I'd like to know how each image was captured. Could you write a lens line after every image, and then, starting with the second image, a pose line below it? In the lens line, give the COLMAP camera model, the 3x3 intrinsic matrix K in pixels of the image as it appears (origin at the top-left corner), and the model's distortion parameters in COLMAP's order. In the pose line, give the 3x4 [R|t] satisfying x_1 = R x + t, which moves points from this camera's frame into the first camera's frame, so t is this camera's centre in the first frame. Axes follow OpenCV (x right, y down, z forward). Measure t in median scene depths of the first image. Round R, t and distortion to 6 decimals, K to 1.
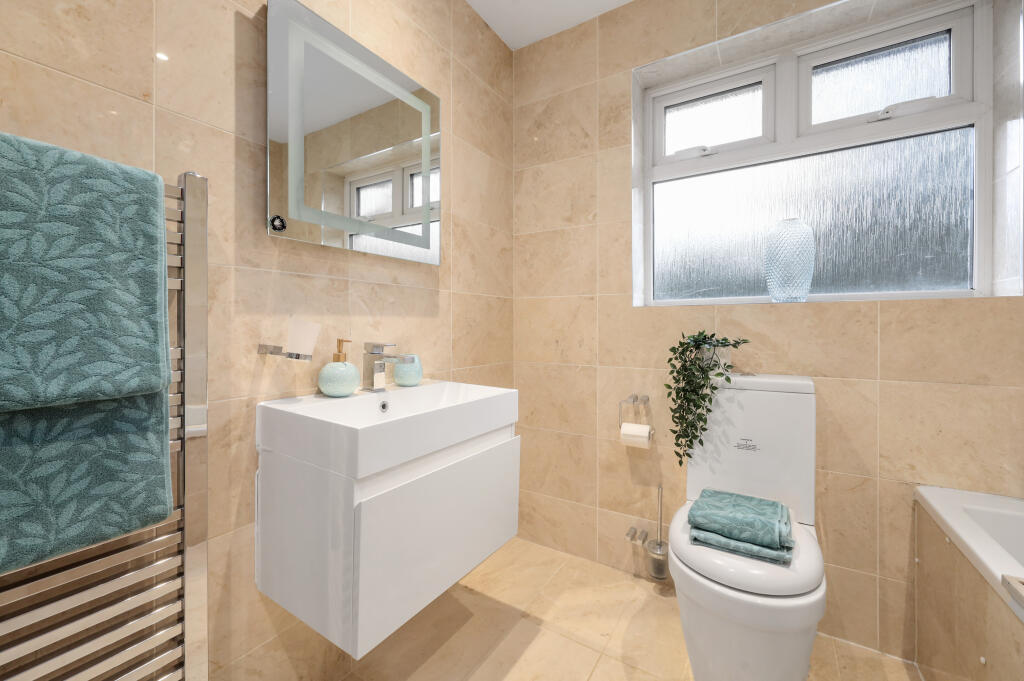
lens RADIAL K [[421.3, 0, 490.4], [0, 421.3, 329.2], [0, 0, 1]] dist [0.000121, 0.000171]
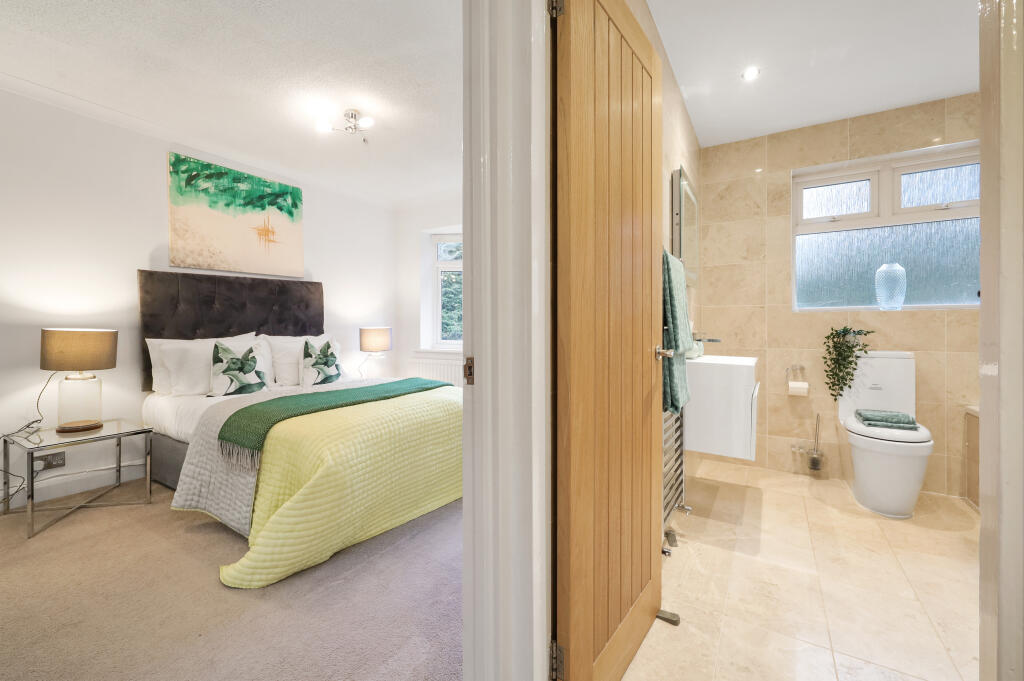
lens RADIAL K [[421.3, 0, 511.5], [0, 421.3, 329.6], [0, 0, 1]] dist [0.000121, 0.000171]
pose [[0.999767, -0.004596, 0.021109, -0.951908], [0.004580, 0.999989, 0.000795, 0.010114], [-0.021112, -0.000698, 0.999777, -0.758512]]
